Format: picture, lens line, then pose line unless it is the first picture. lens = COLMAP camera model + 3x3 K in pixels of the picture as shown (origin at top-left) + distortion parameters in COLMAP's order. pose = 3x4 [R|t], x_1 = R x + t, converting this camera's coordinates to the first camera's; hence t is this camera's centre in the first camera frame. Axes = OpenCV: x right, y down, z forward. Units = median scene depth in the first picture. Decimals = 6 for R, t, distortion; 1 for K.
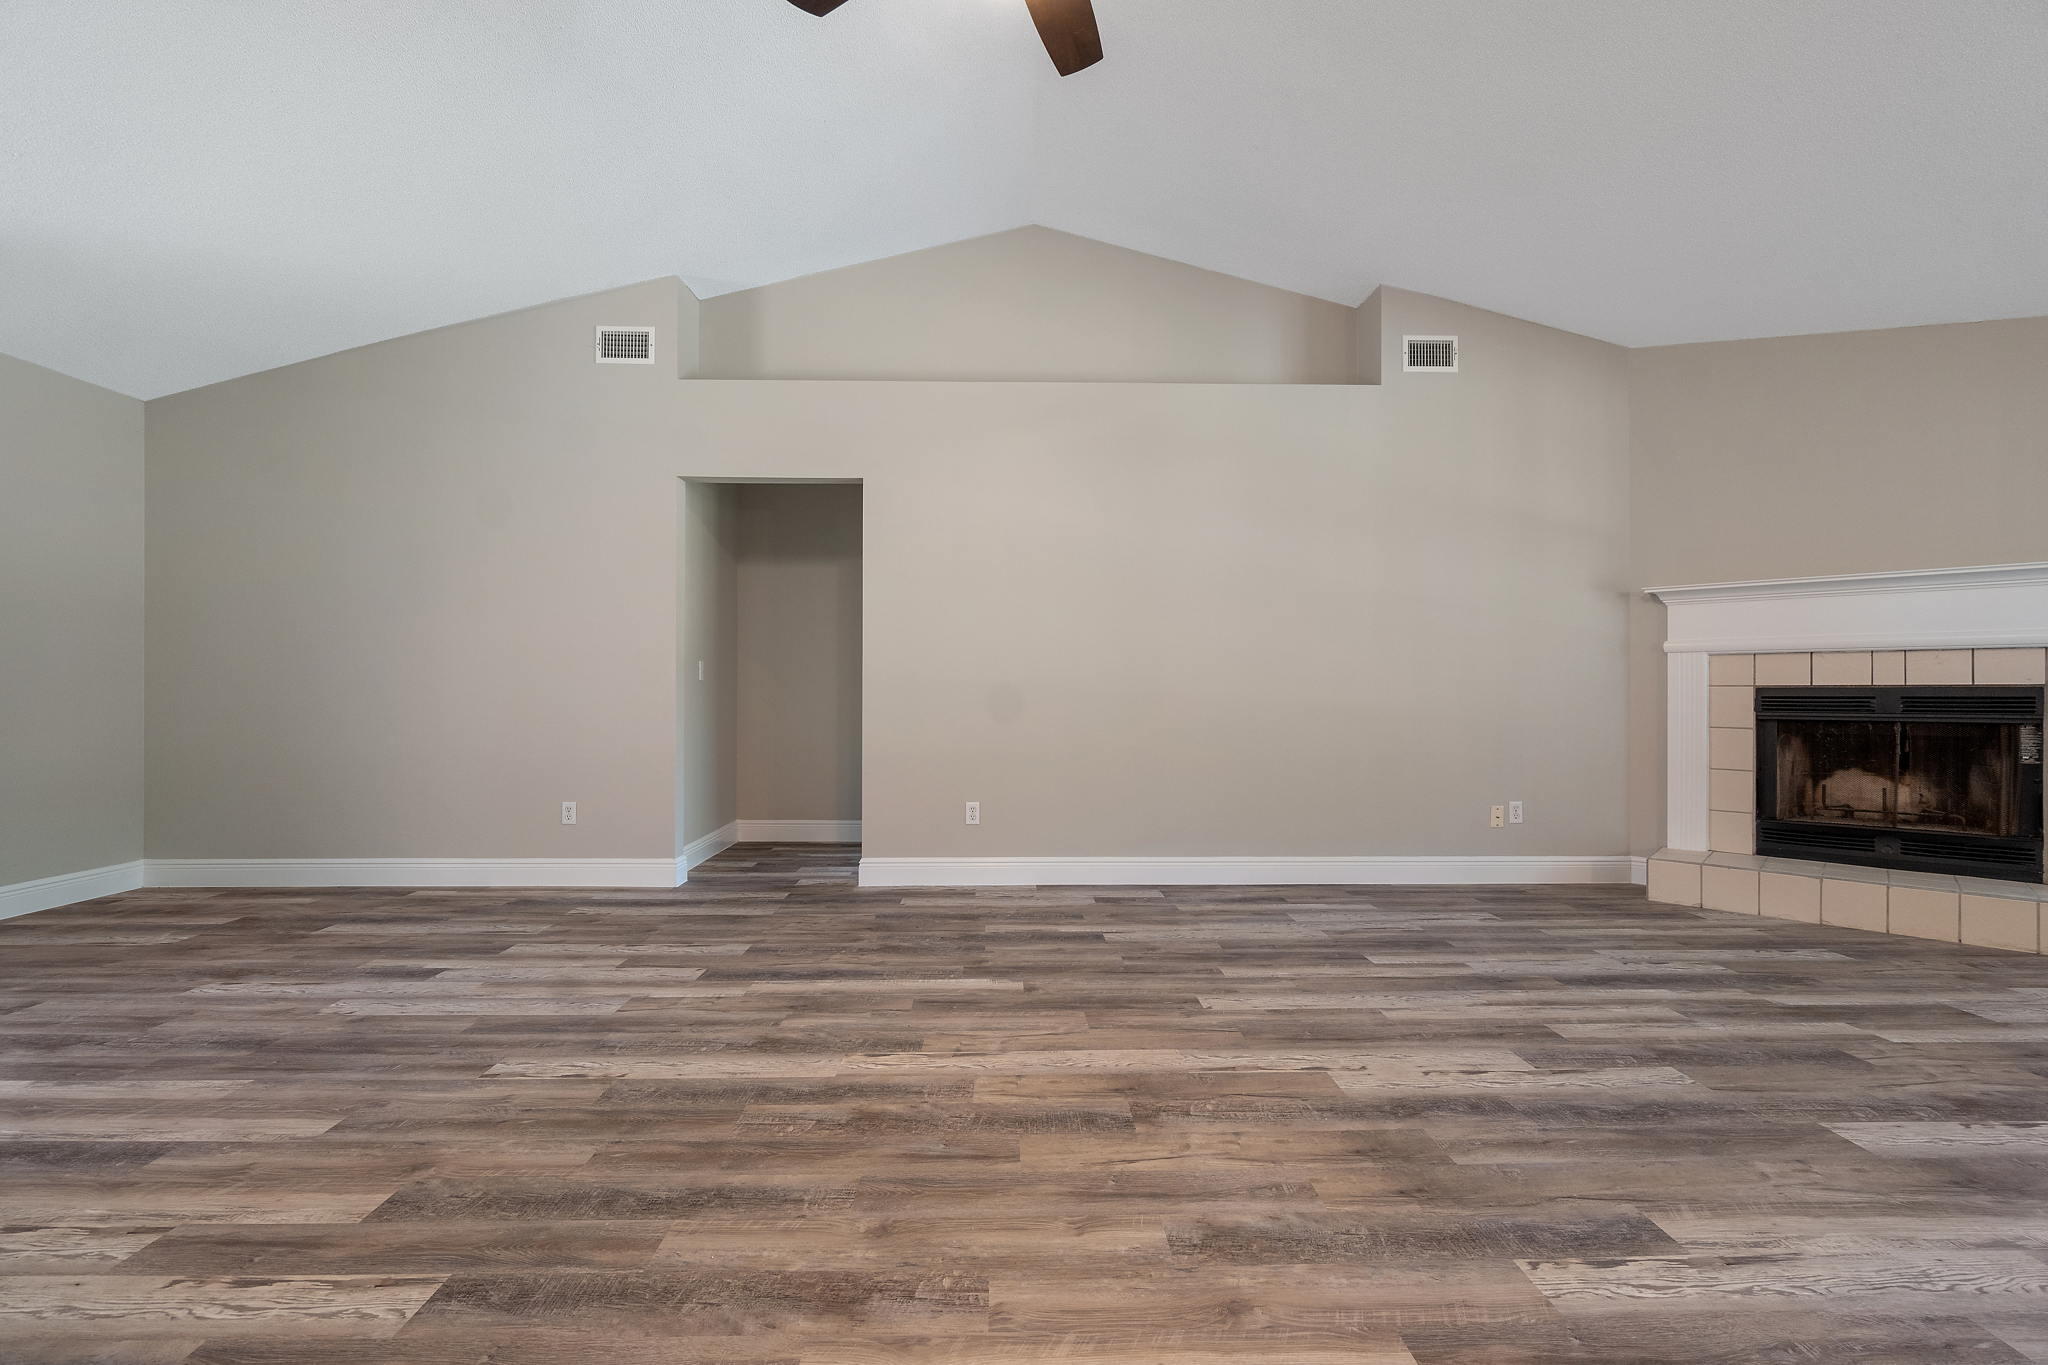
lens RADIAL K [[882.5, 0, 1018.0], [0, 882.5, 688.0], [0, 0, 1]] dist [-0.002465, 0.000265]
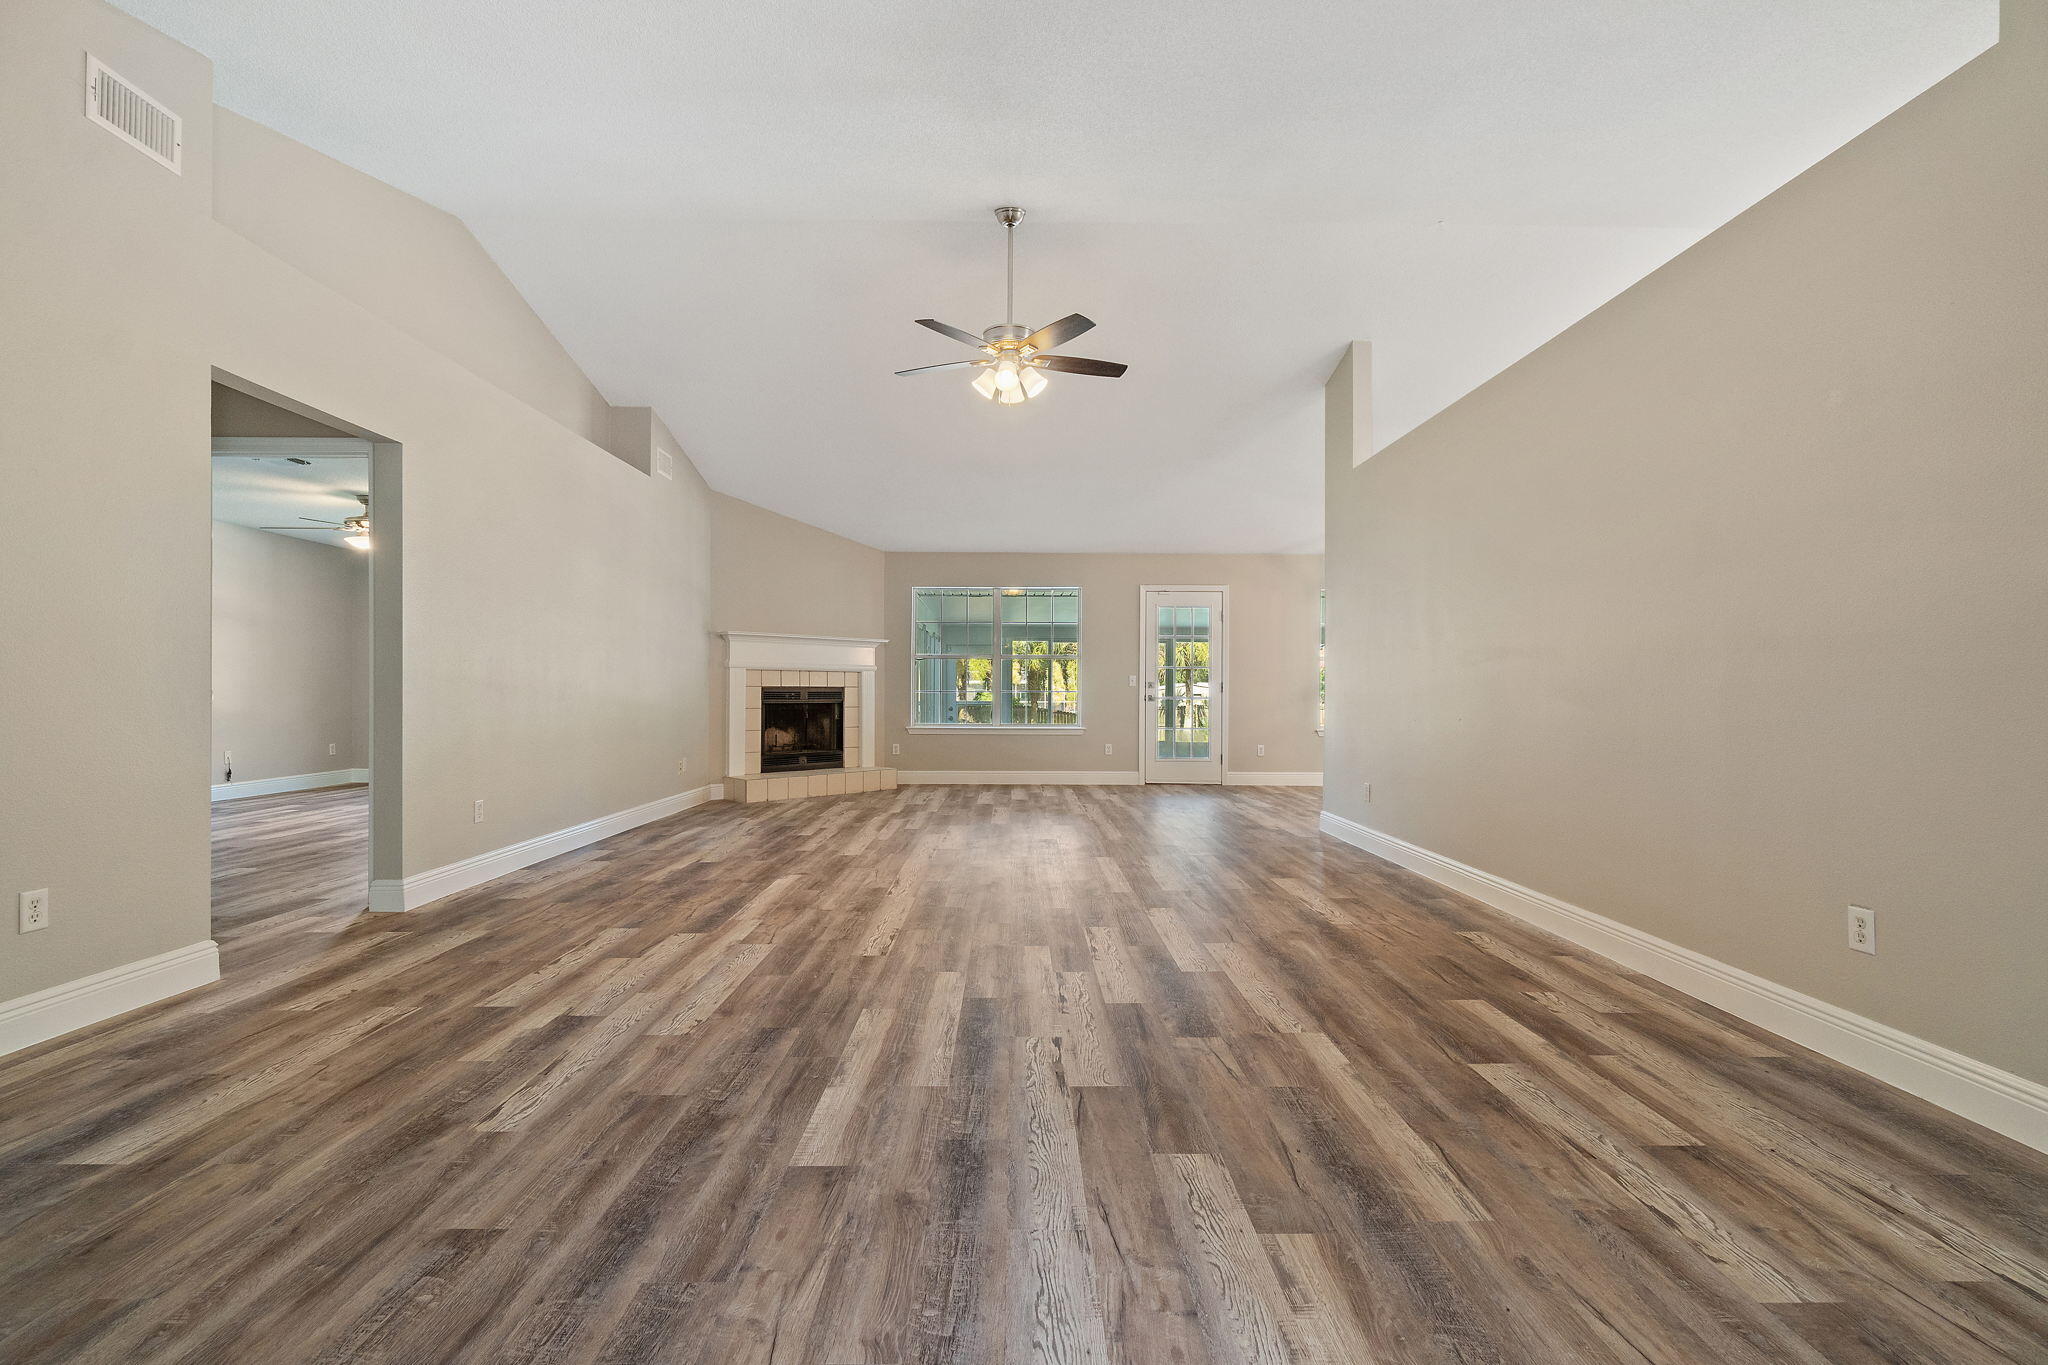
lens RADIAL K [[874.7, 0, 1023.6], [0, 874.7, 681.8], [0, 0, 1]] dist [-0.001423, -0.003055]
pose [[0.012484, 0.009092, 0.999881, -1.953395], [-0.009757, 0.999912, -0.008970, -0.002242], [-0.999874, -0.009644, 0.012572, 0.715460]]
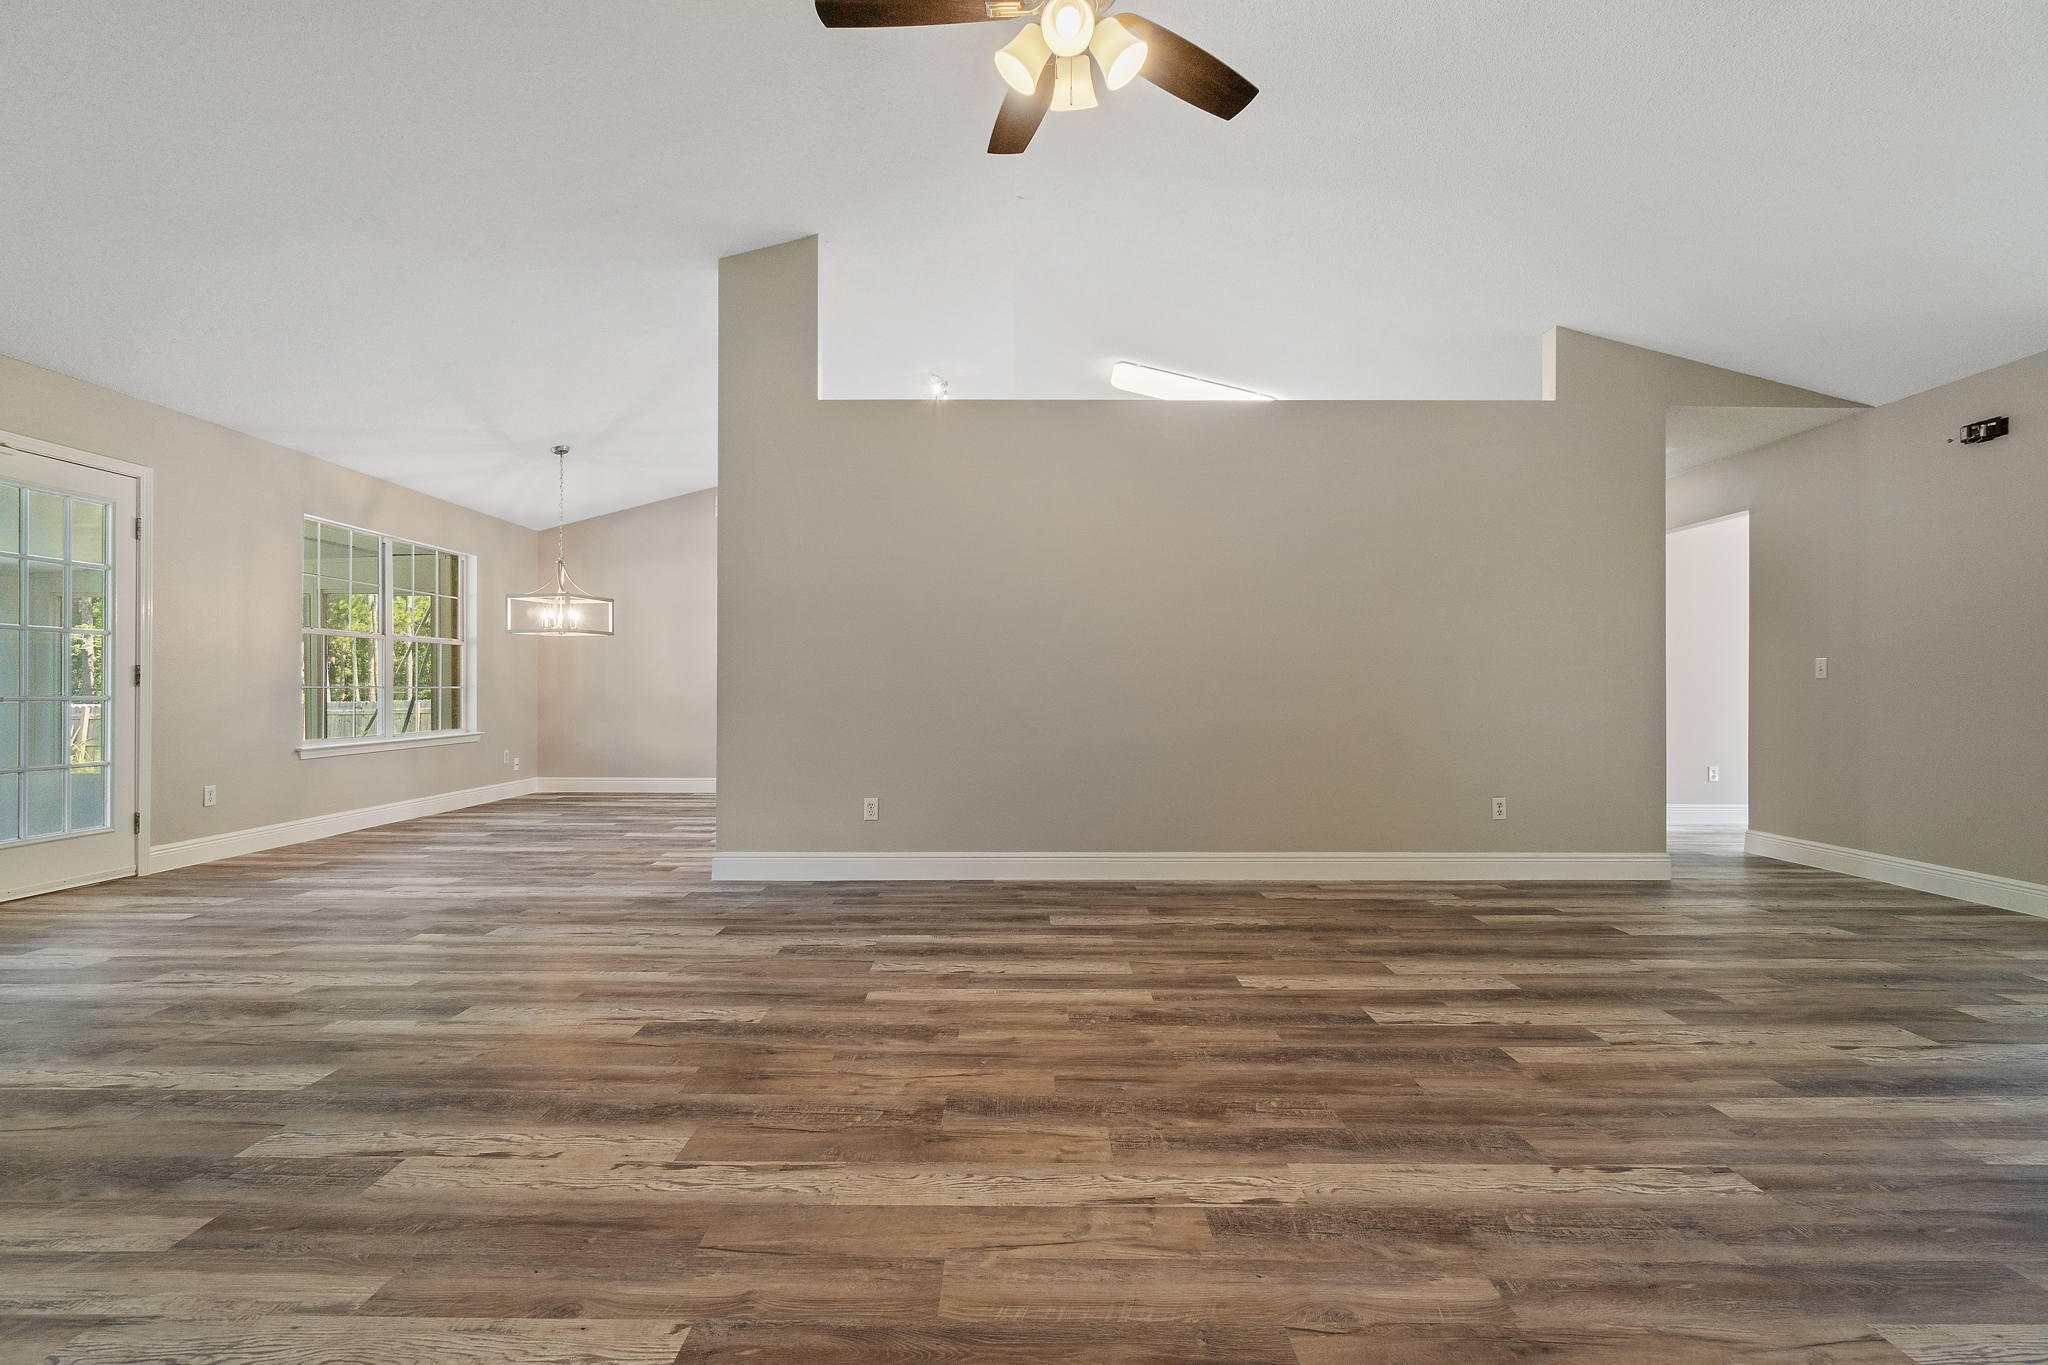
lens RADIAL K [[882.5, 0, 1018.0], [0, 882.5, 688.0], [0, 0, 1]] dist [-0.002465, 0.000265]
pose [[-0.999817, -0.006067, 0.018144, 0.025665], [-0.006153, 0.999970, -0.004720, 0.009235], [-0.018115, -0.004831, -0.999824, 1.721803]]
